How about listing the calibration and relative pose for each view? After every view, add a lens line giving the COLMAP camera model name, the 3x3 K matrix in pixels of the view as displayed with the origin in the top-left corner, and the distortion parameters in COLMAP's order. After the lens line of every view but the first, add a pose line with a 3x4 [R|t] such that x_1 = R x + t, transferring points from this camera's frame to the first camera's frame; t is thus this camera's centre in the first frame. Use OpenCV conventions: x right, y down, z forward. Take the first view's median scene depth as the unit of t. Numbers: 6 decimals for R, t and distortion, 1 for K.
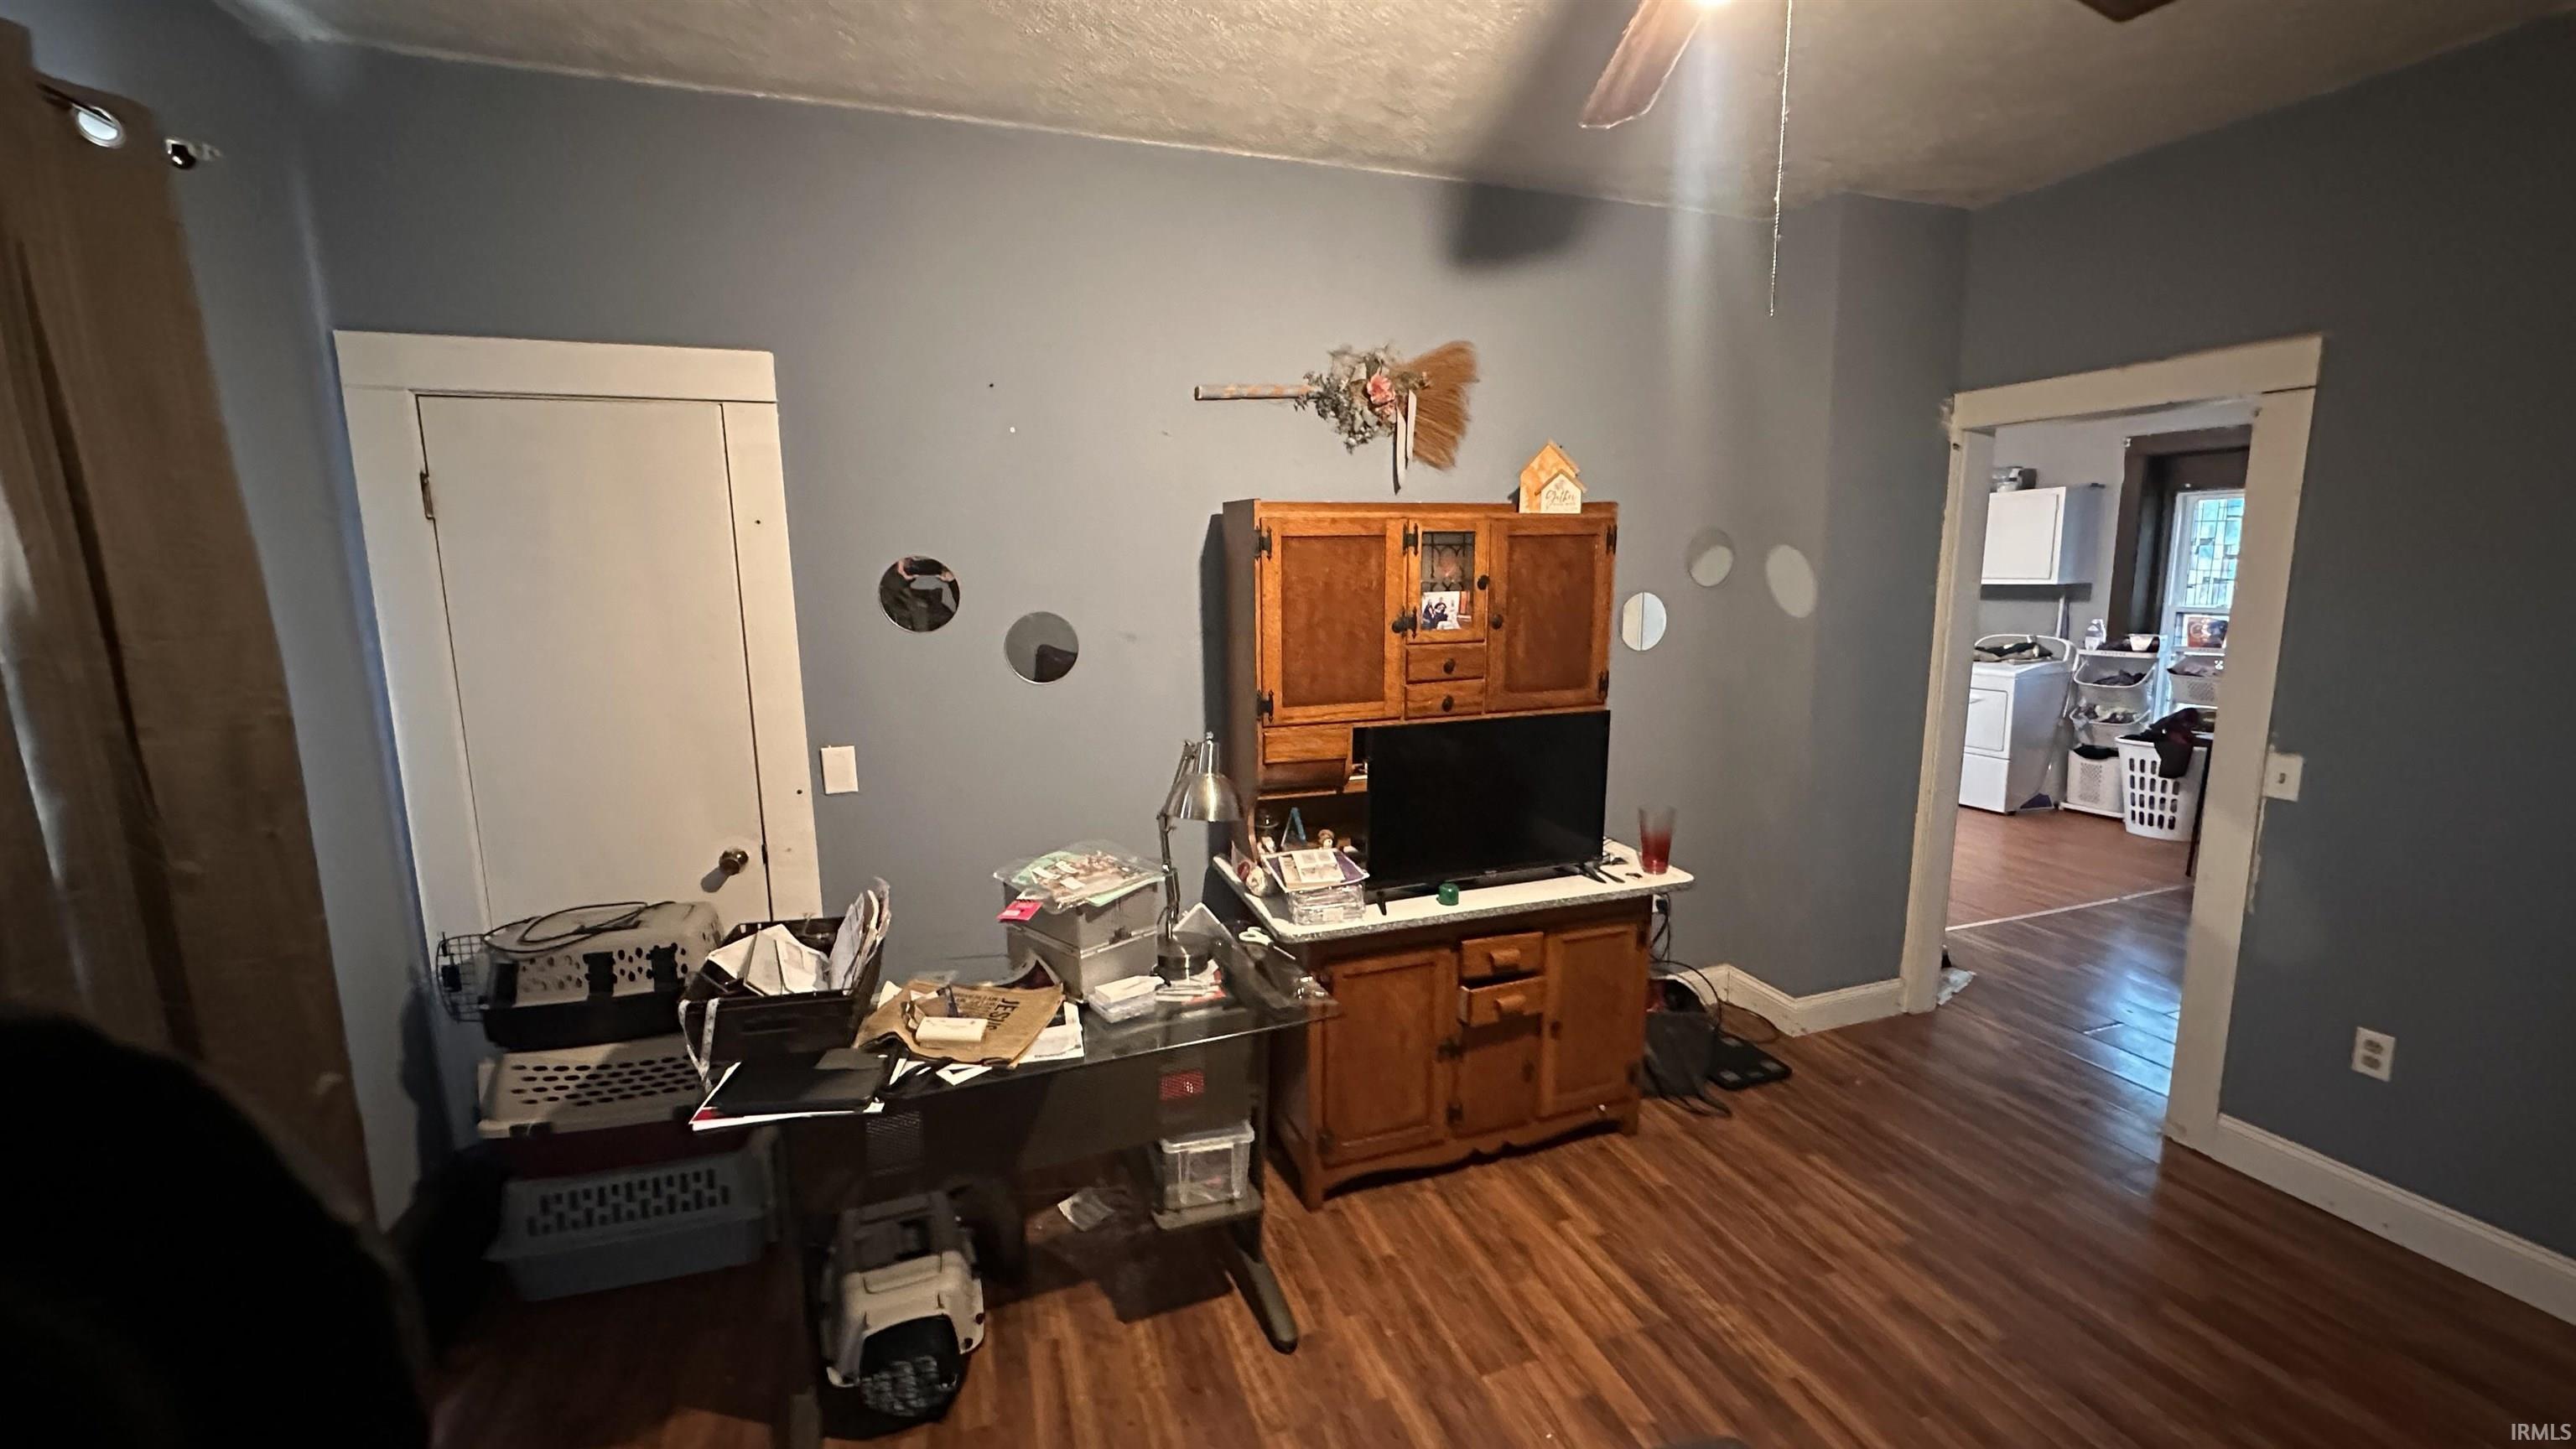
lens RADIAL K [[1027.3, 0, 1280.8], [0, 1027.3, 721.8], [0, 0, 1]] dist [-0.002860, 0.000369]
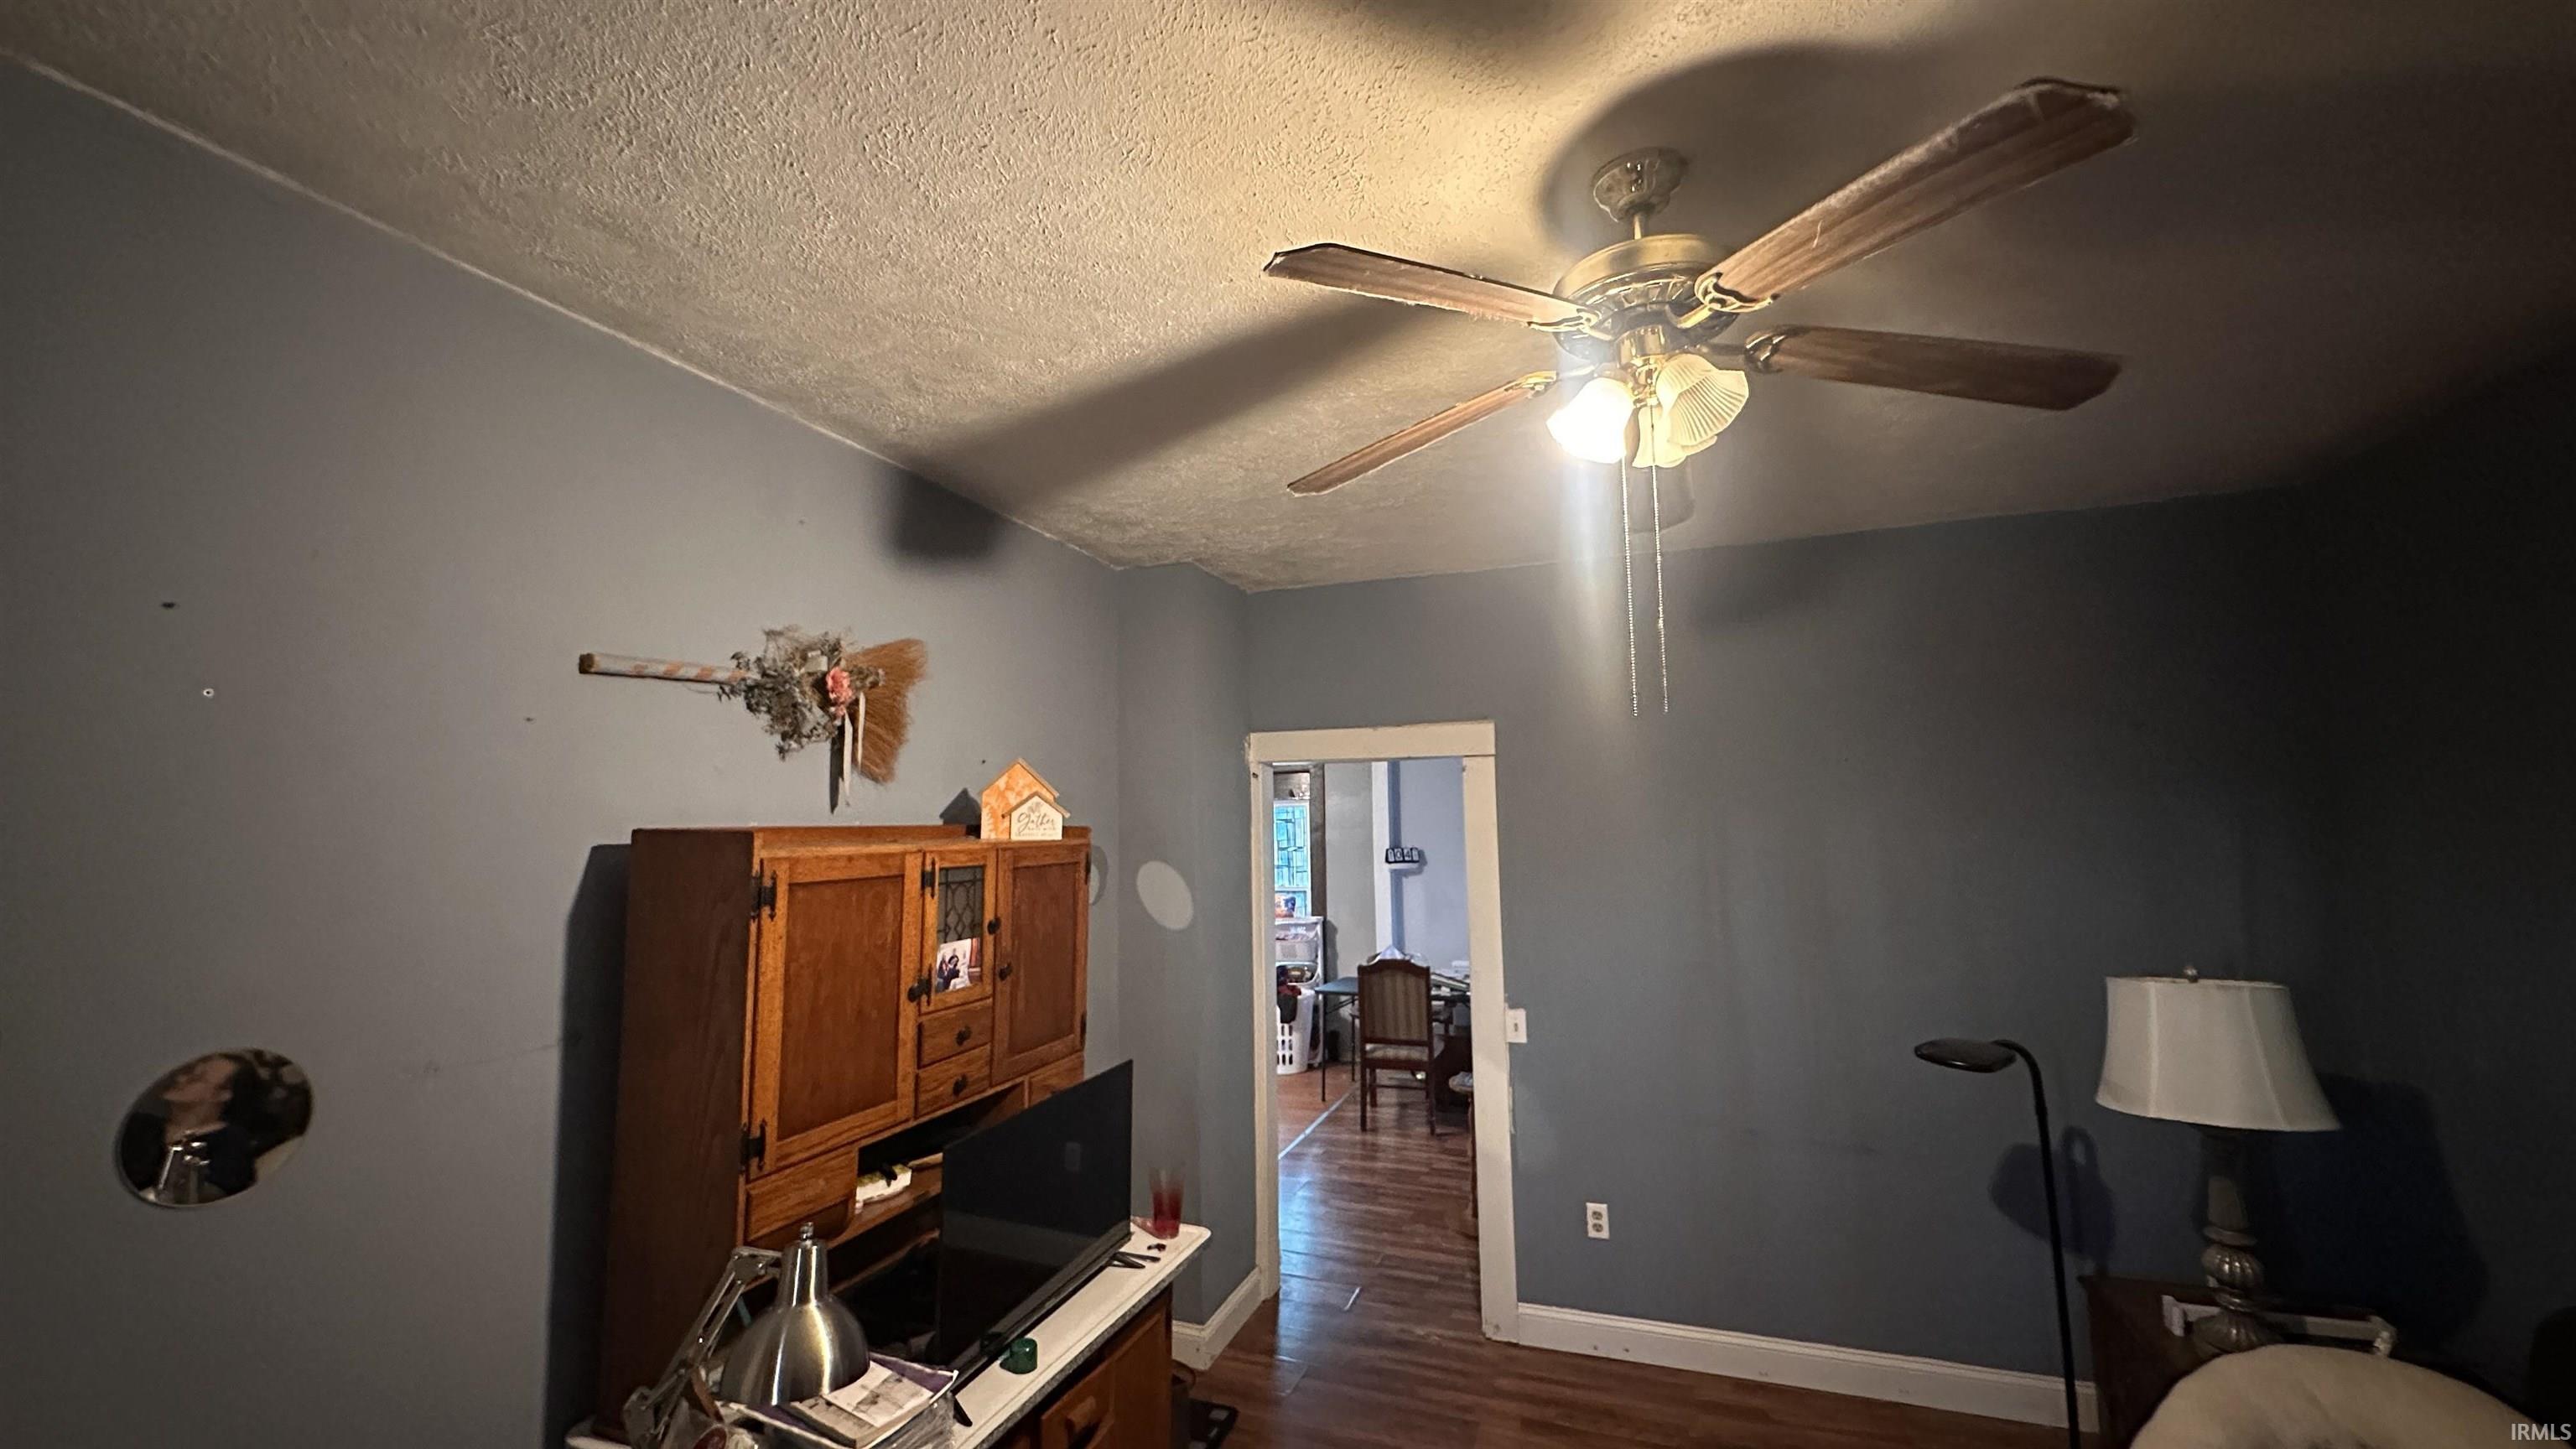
lens RADIAL K [[1027.3, 0, 1287.8], [0, 1027.3, 719.7], [0, 0, 1]] dist [-0.002860, 0.000369]
pose [[0.632063, 0.080521, 0.770722, -0.305709], [0.129773, 0.969542, -0.207719, -0.093512], [-0.763973, 0.231311, 0.602362, 0.280224]]
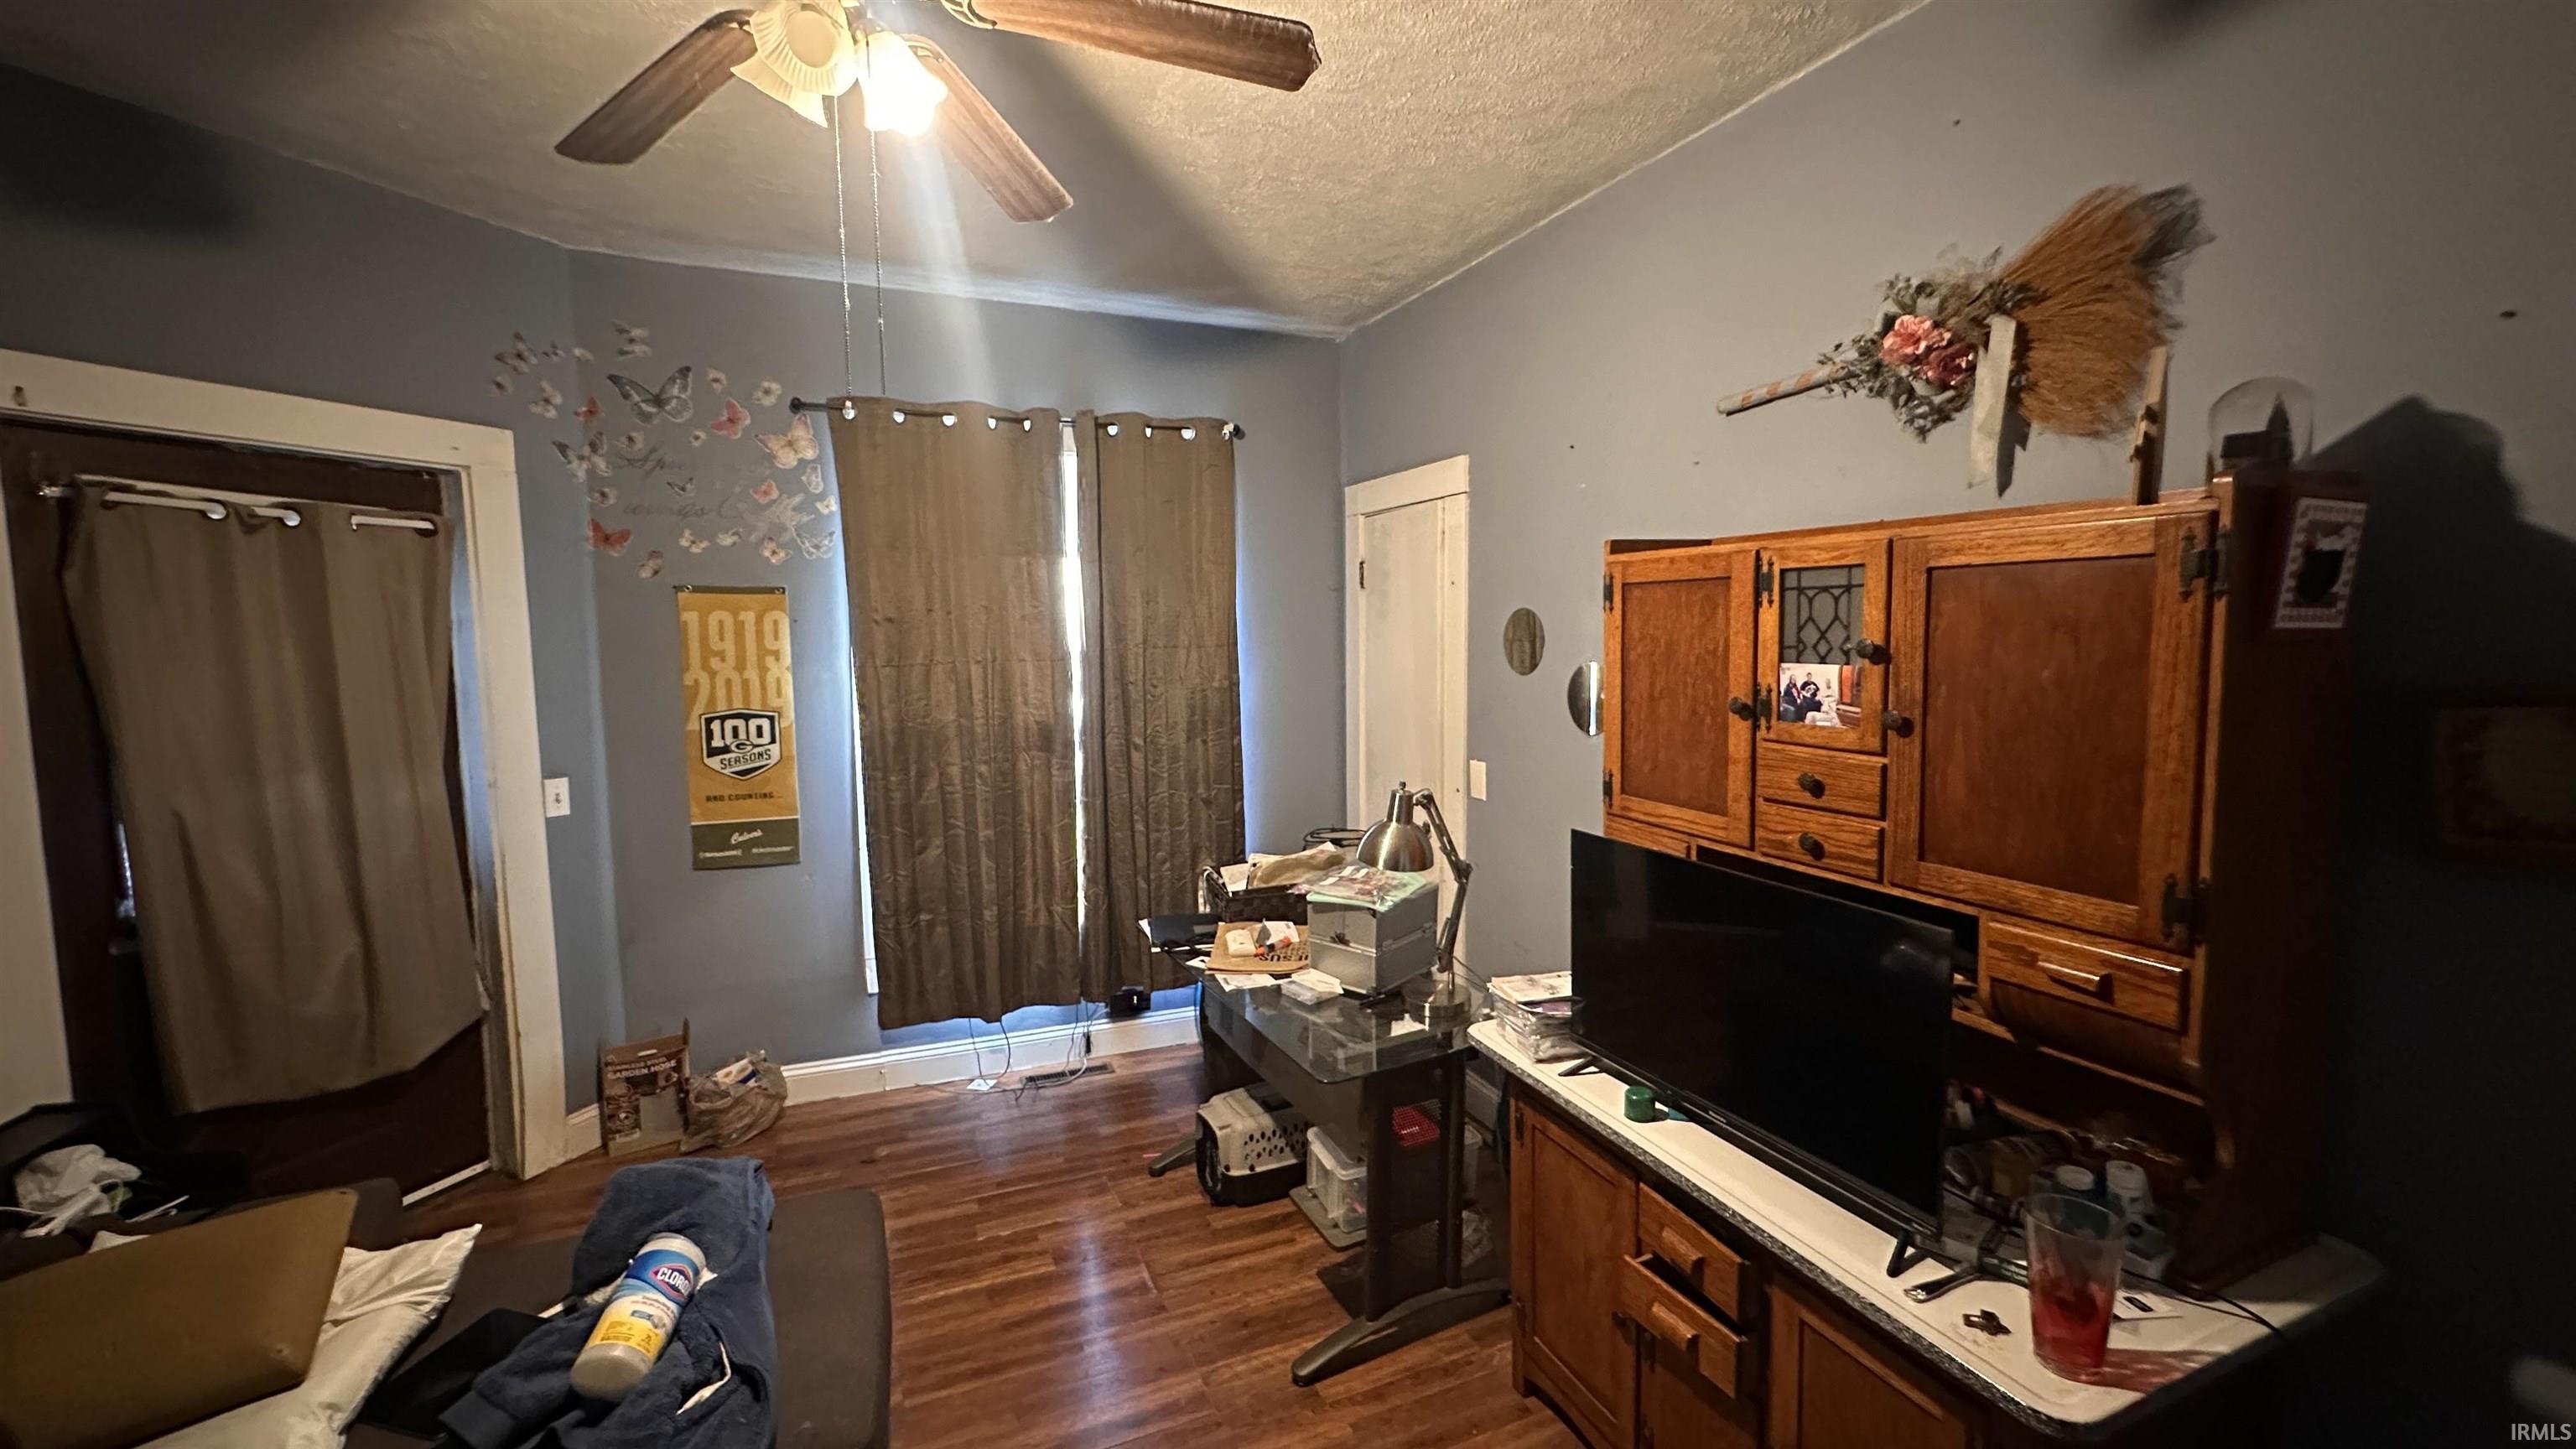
lens RADIAL K [[1027.3, 0, 1272.7], [0, 1027.3, 716.4], [0, 0, 1]] dist [-0.002860, 0.000369]
pose [[0.057230, 0.104031, -0.992926, 0.748739], [-0.146958, 0.984600, 0.094688, -0.105242], [0.987486, 0.140500, 0.071637, 0.635321]]
